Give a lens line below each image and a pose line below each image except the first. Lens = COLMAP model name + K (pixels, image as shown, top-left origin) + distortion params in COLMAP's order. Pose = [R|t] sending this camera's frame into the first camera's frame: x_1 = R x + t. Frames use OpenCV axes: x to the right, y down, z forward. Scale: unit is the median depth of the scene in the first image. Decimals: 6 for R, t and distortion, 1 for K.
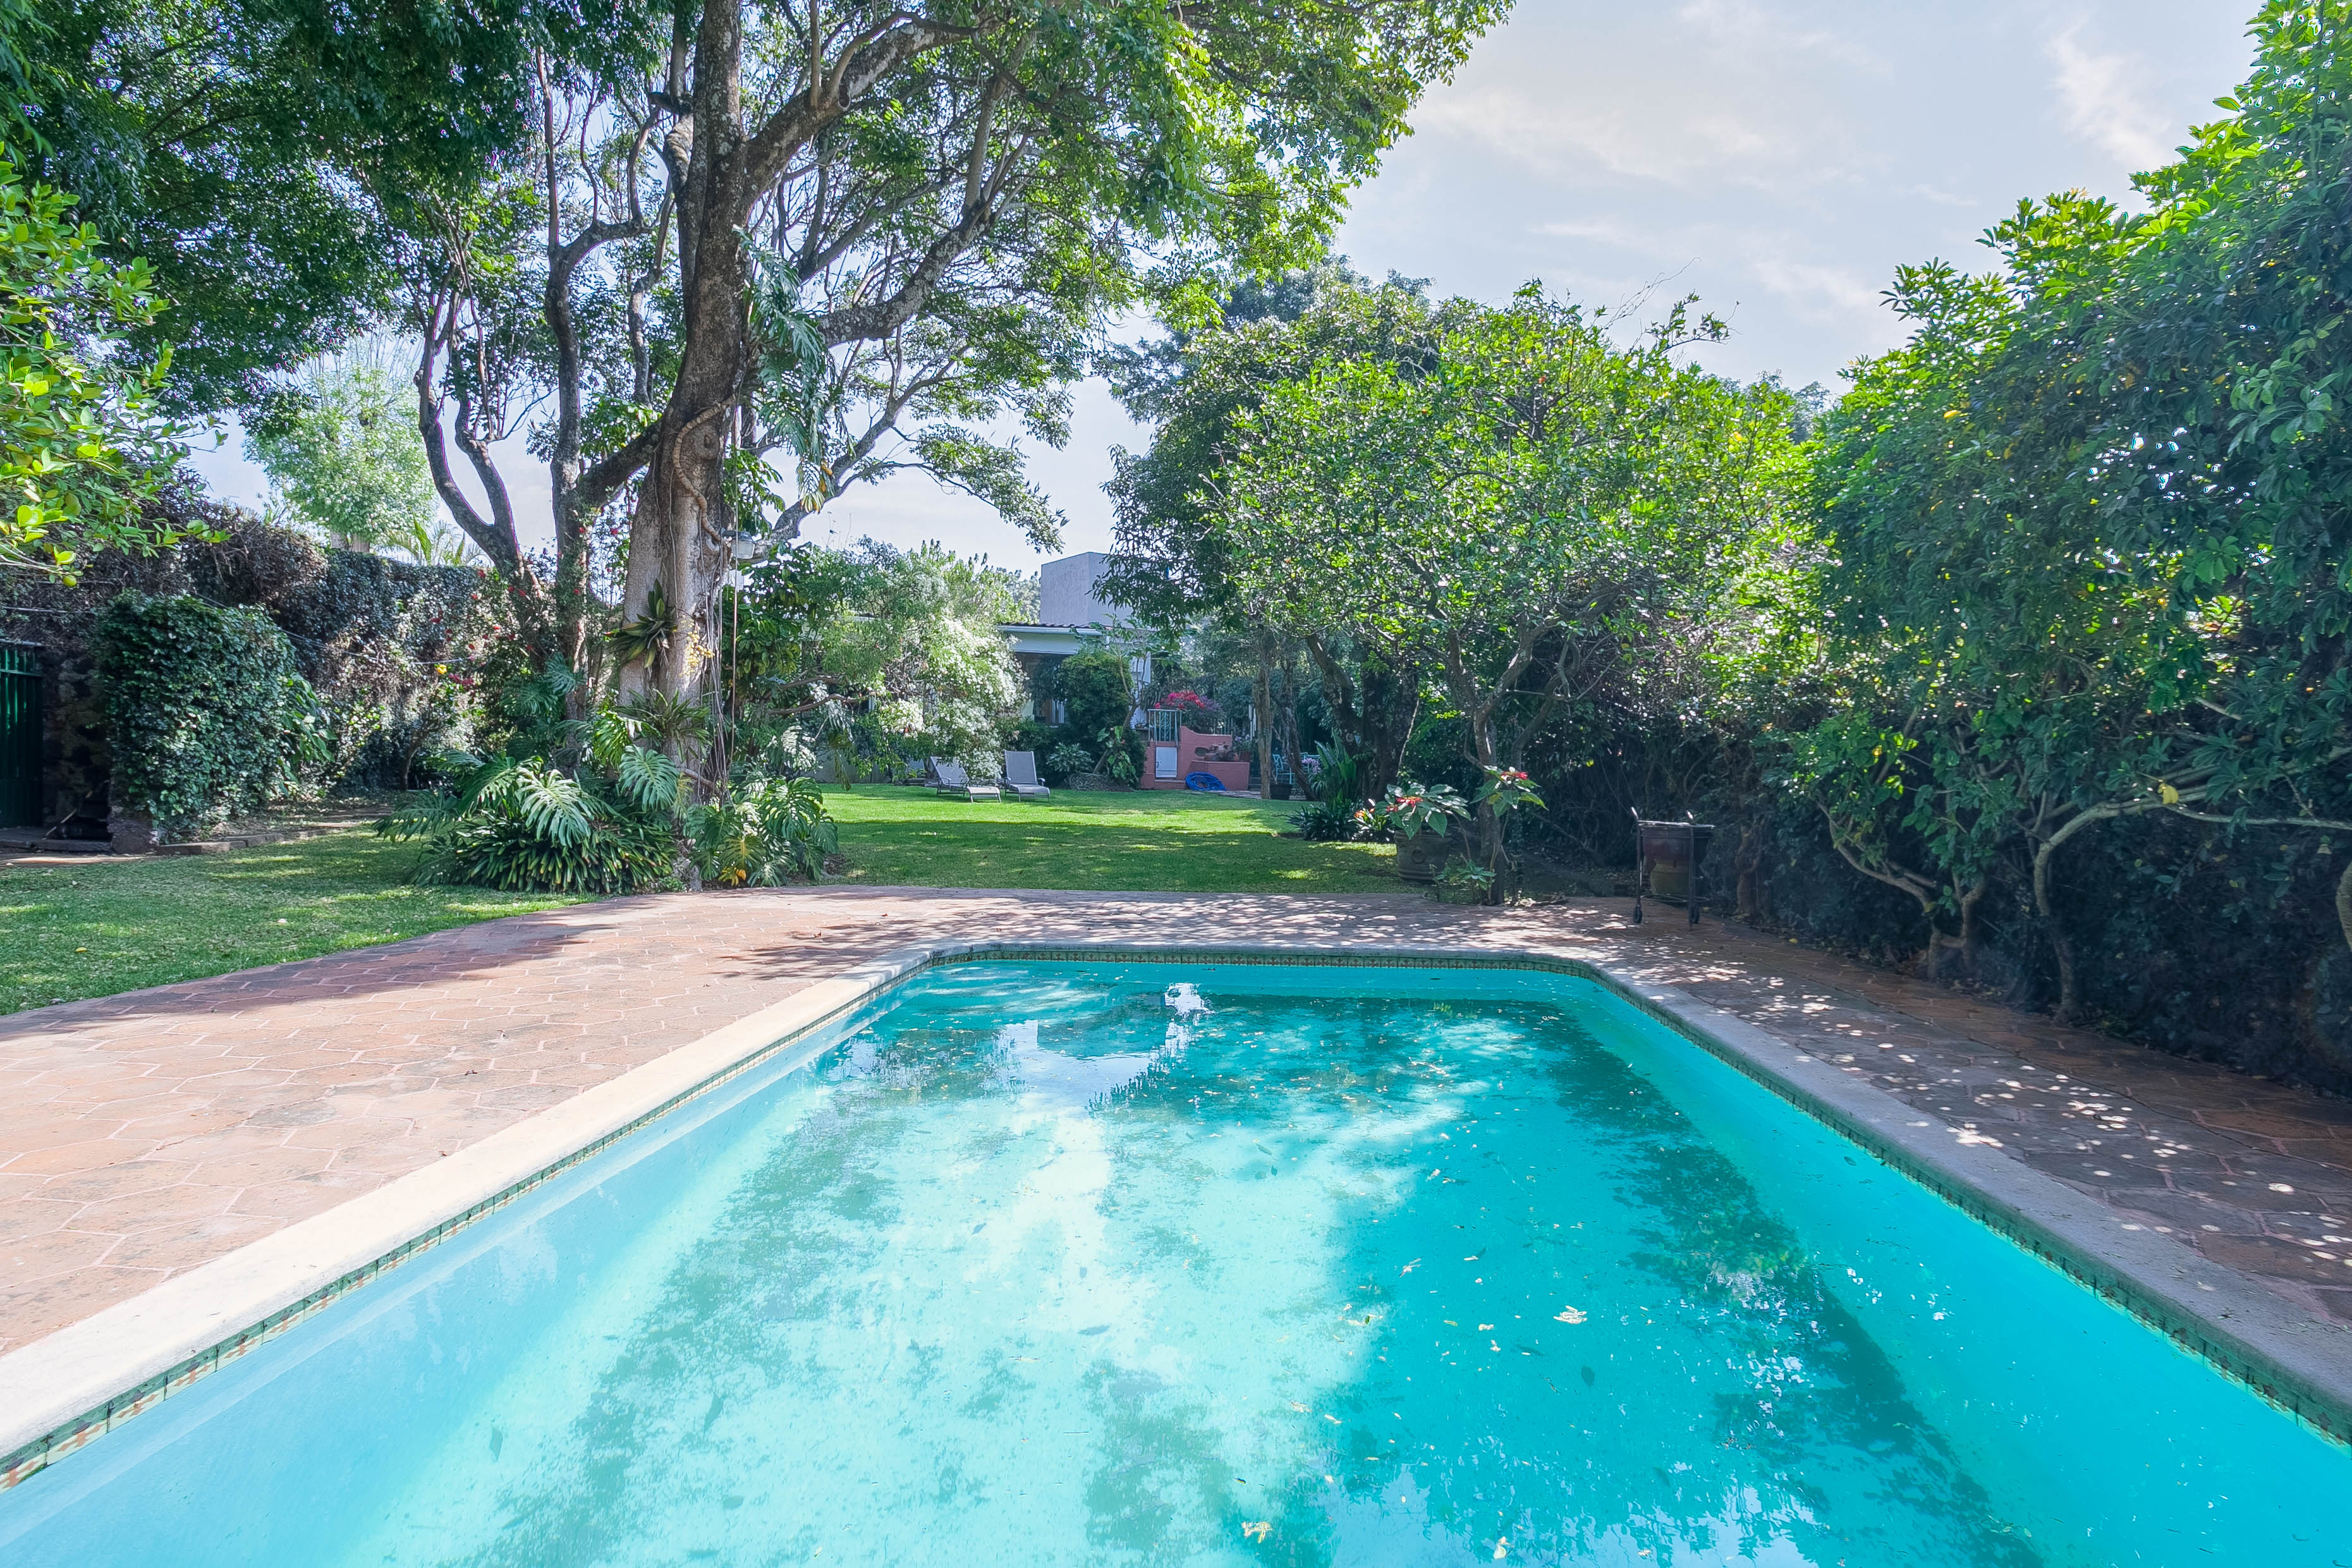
lens RADIAL K [[1200.5, 0, 1160.0], [0, 1200.5, 783.2], [0, 0, 1]] dist [-0.071428, 0.053020]
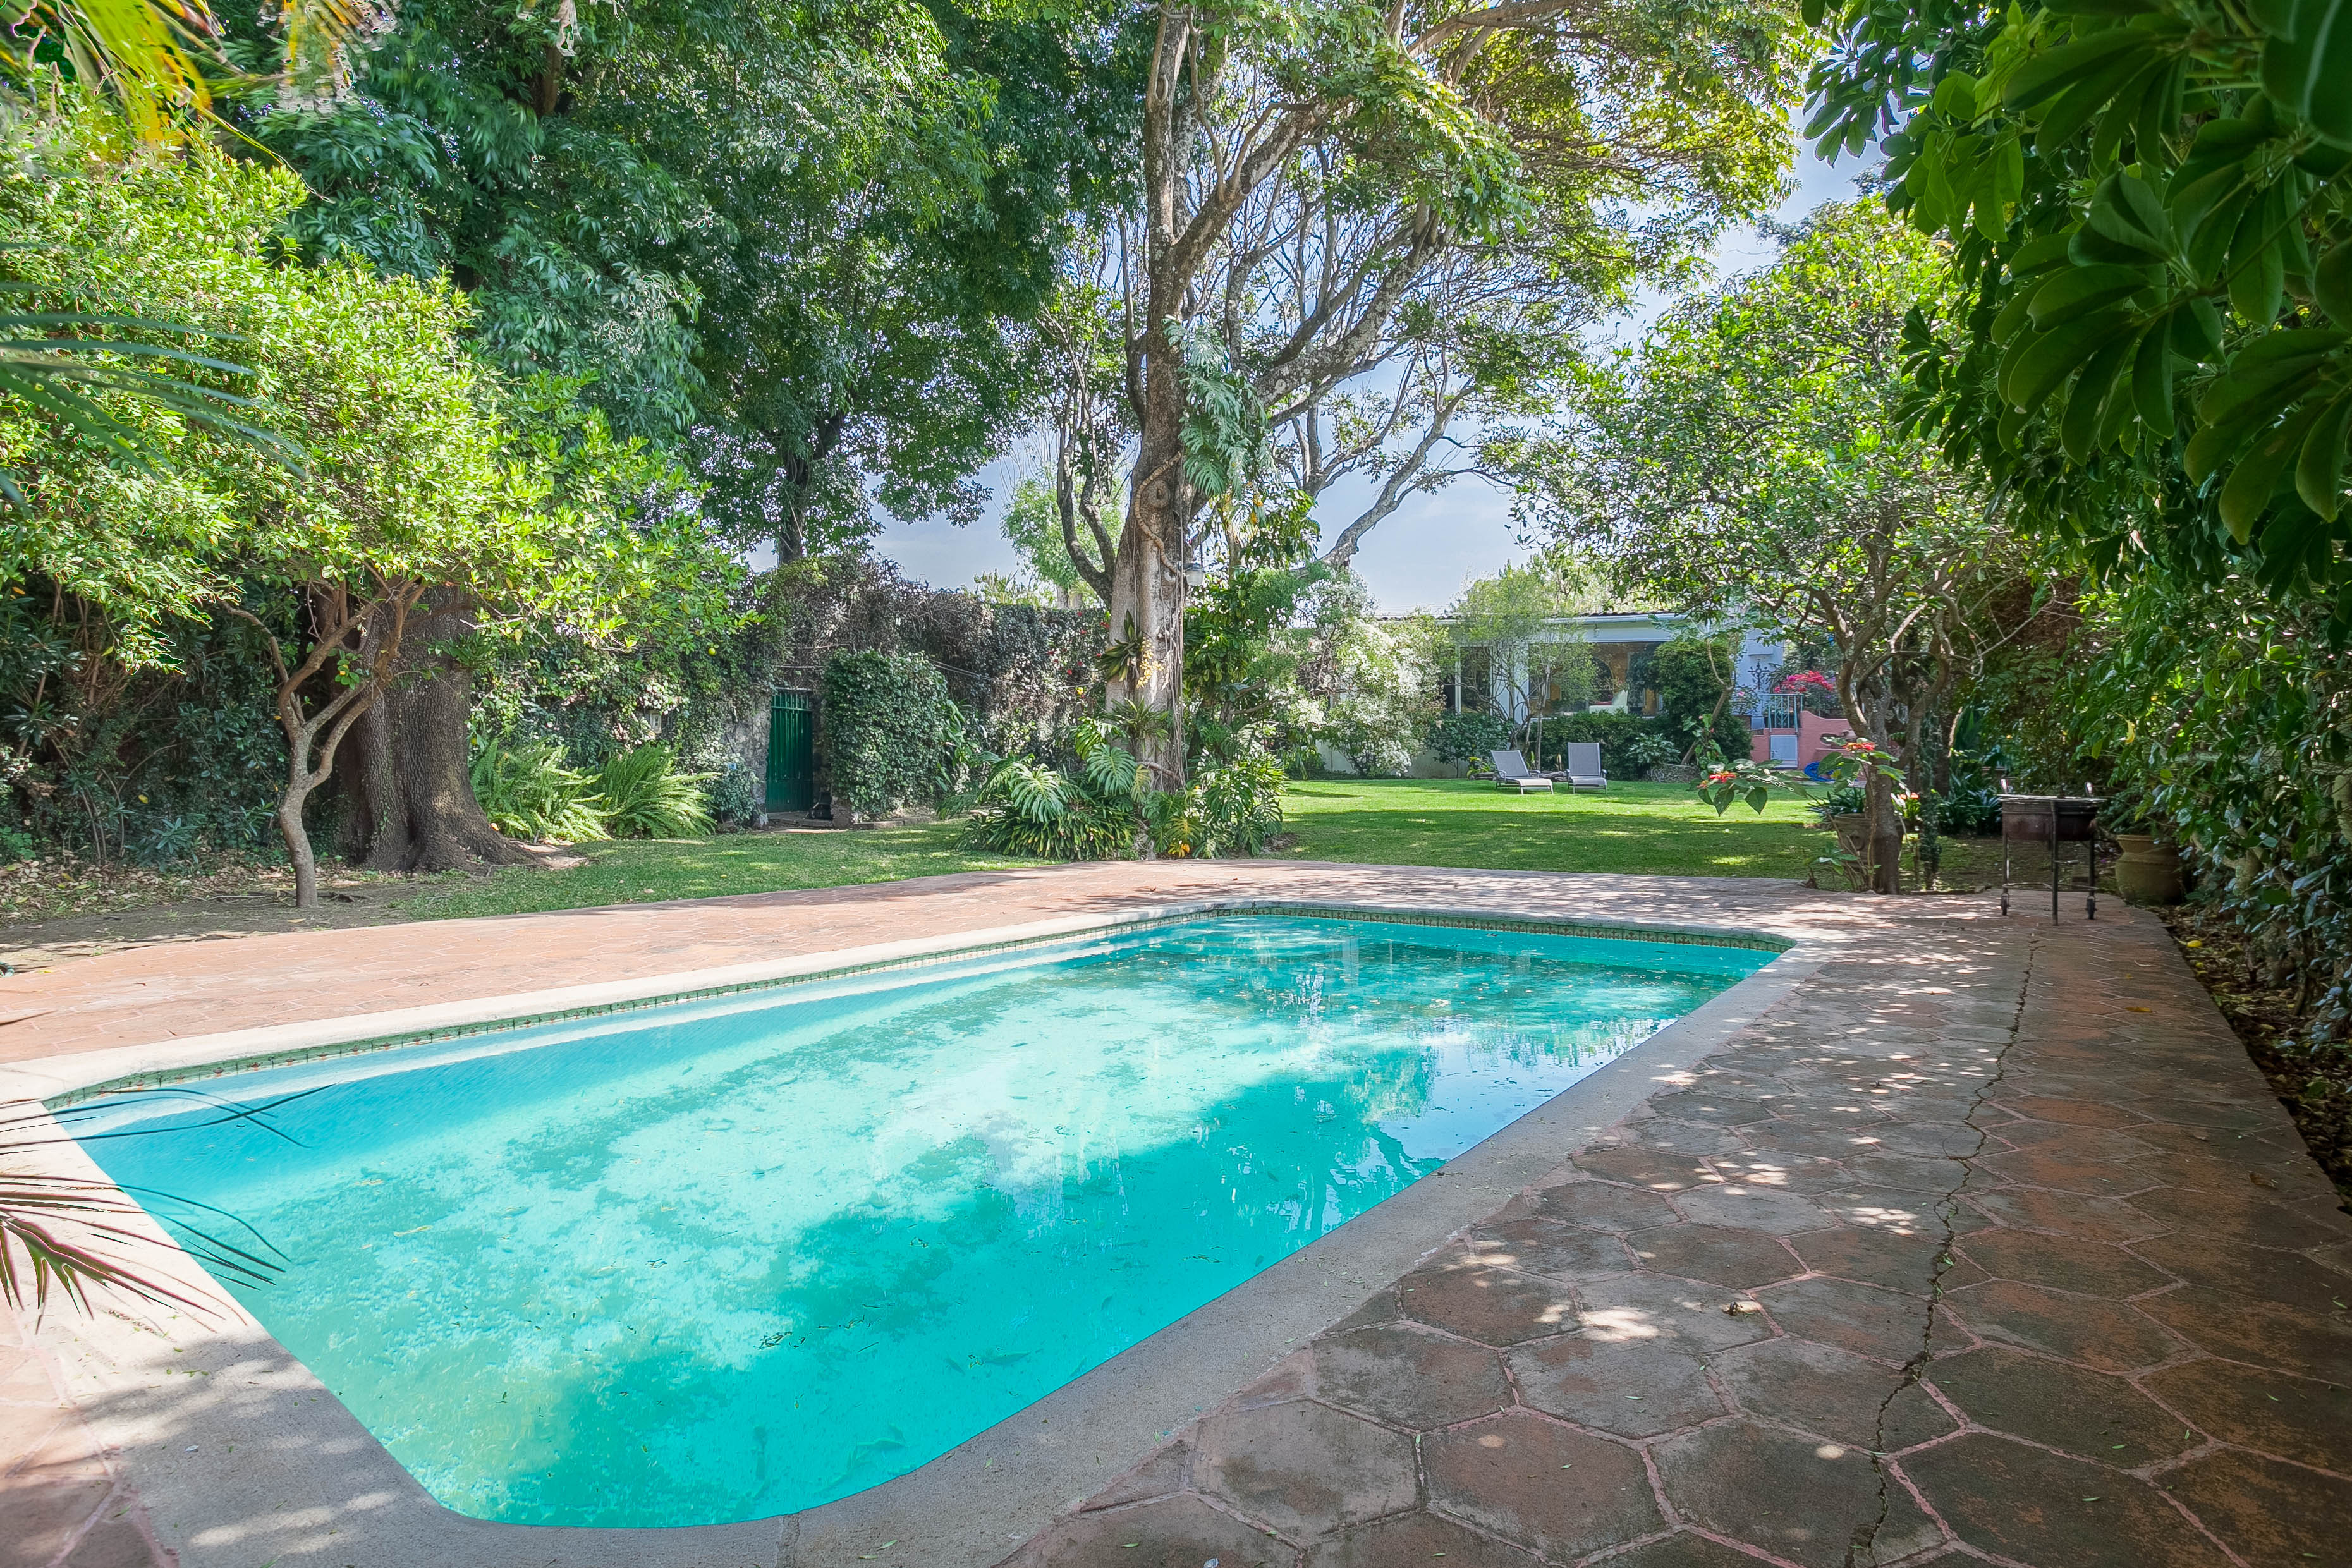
lens RADIAL K [[1200.5, 0, 1160.0], [0, 1200.5, 783.2], [0, 0, 1]] dist [-0.071428, 0.053020]
pose [[0.837141, -0.013363, -0.546824, 0.260801], [0.012425, 0.999908, -0.005414, 0.015155], [0.546846, -0.002262, 0.837230, -0.030409]]
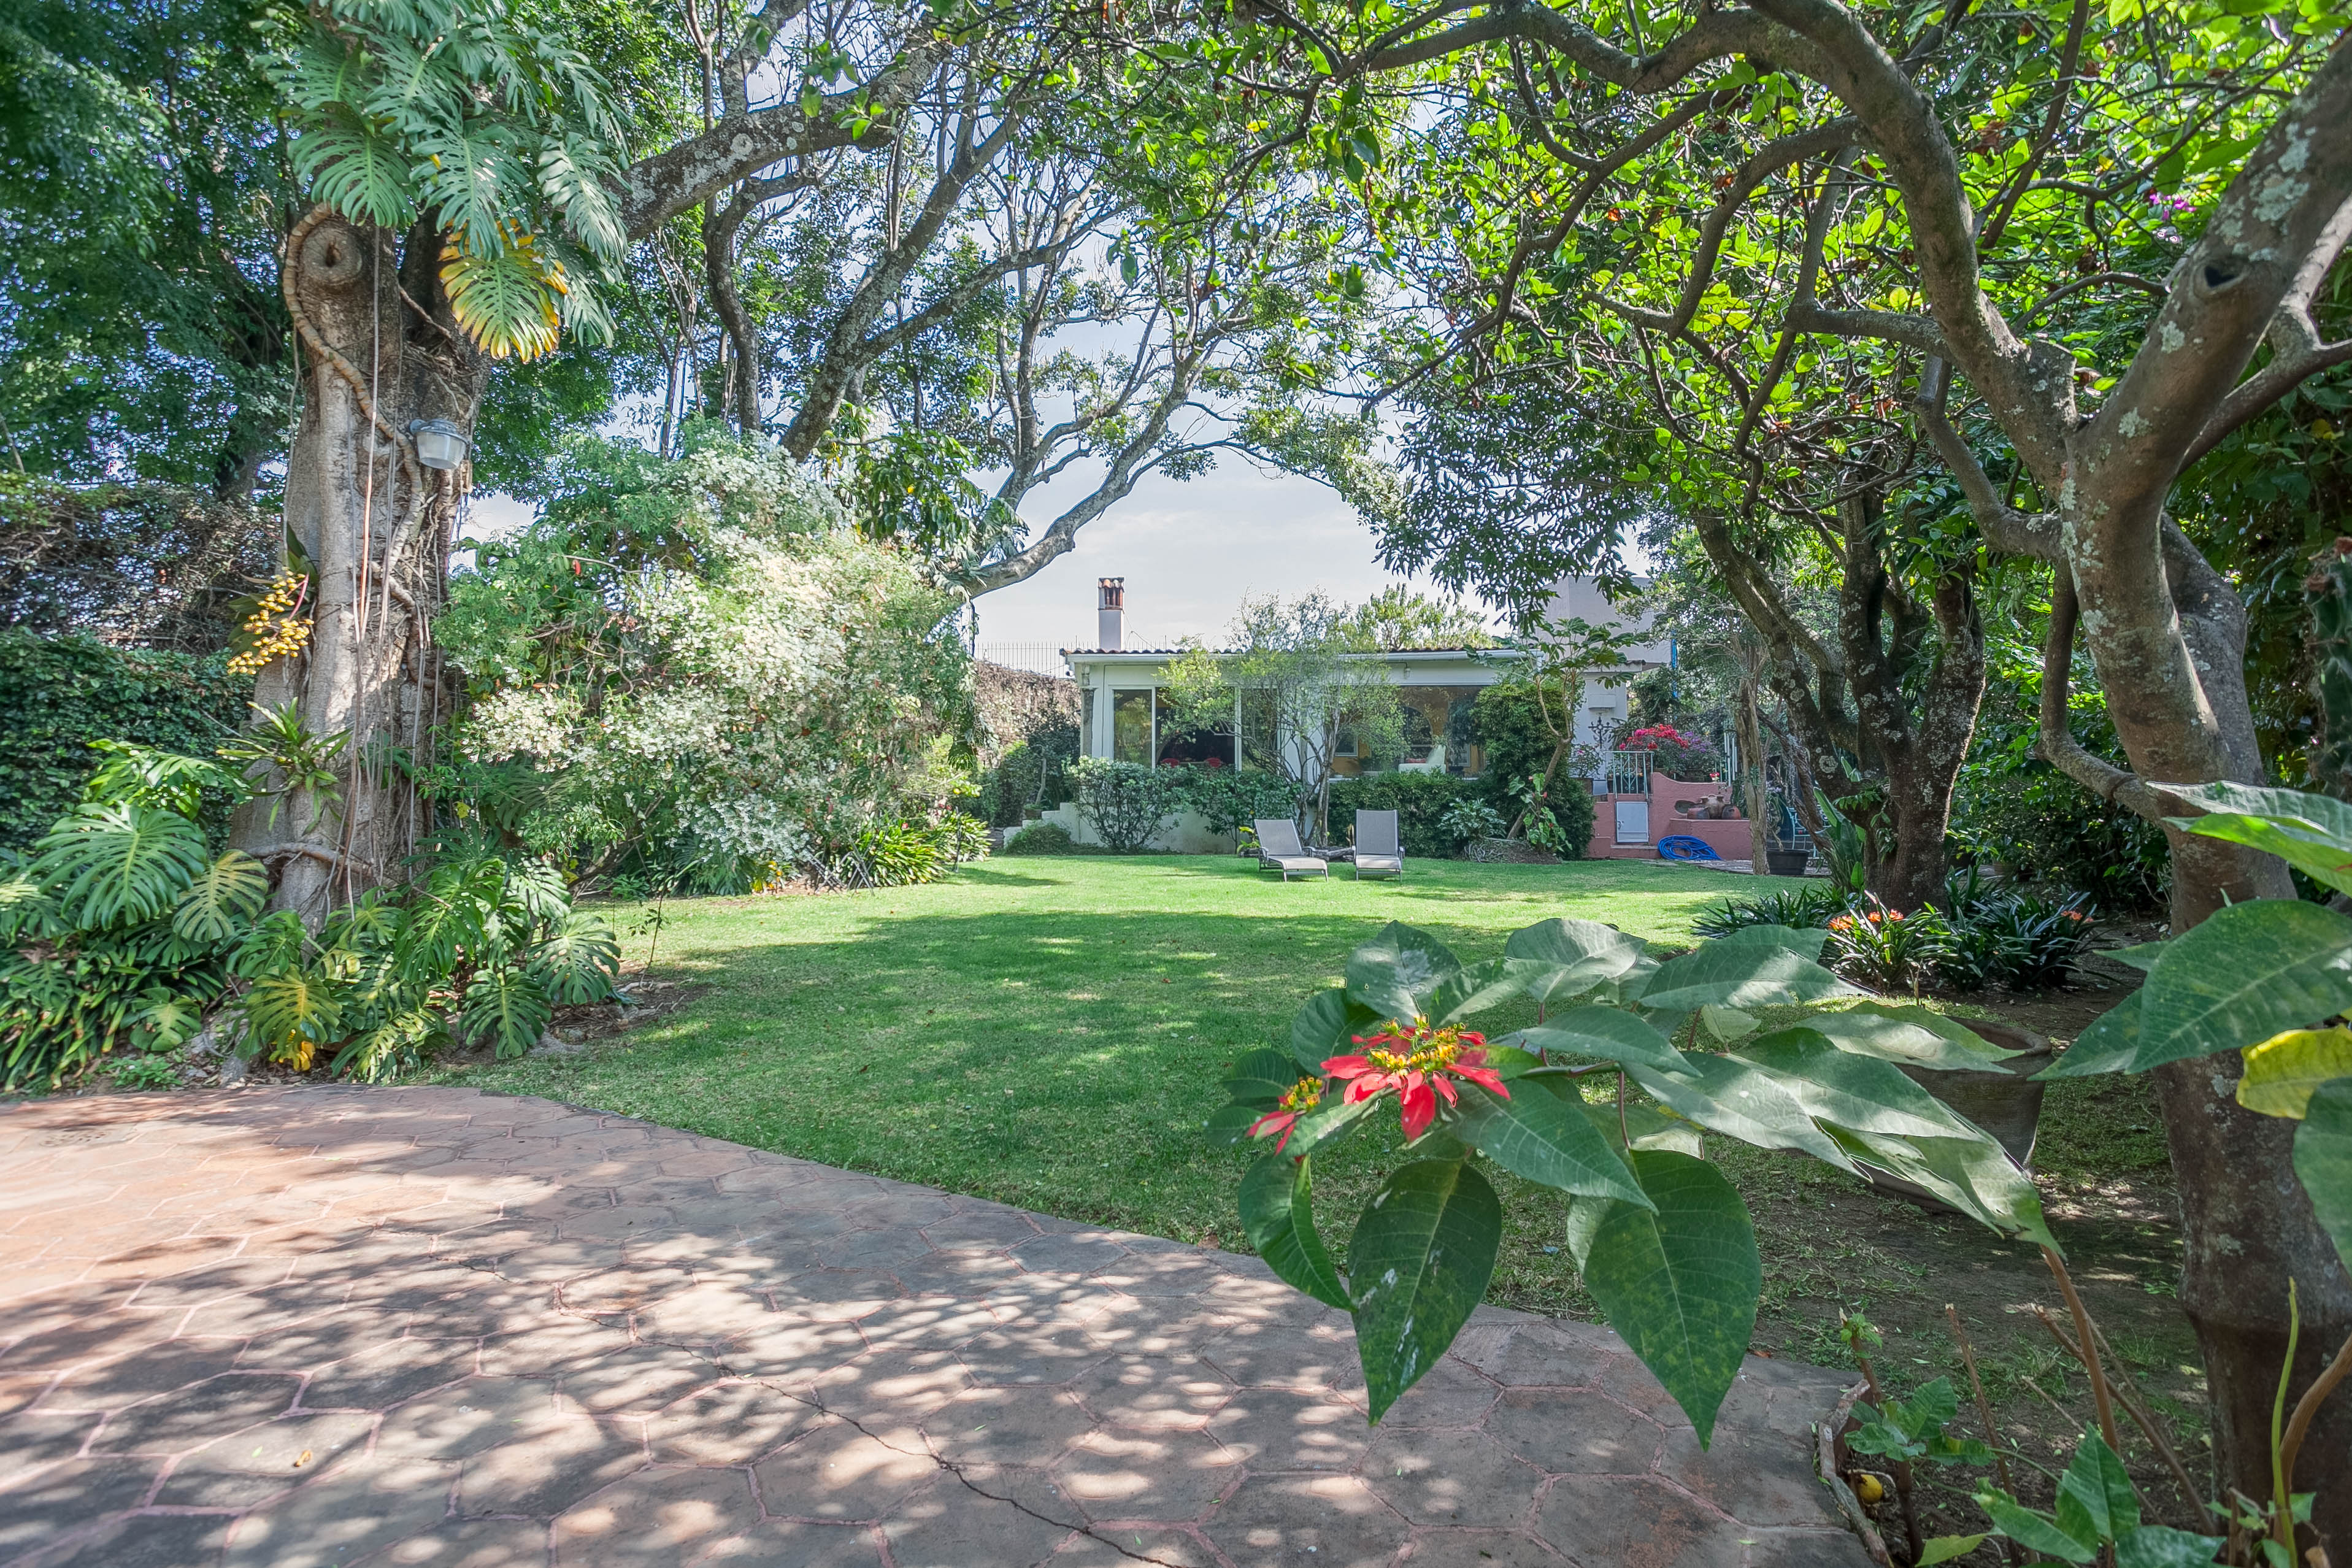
lens RADIAL K [[1134.6, 0, 1168.3], [0, 1134.6, 768.7], [0, 0, 1]] dist [-0.057705, 0.031180]
pose [[0.889473, -0.038197, -0.455389, 0.178311], [0.006320, 0.997434, -0.071318, -0.006803], [0.456945, 0.060557, 0.887431, 0.659096]]
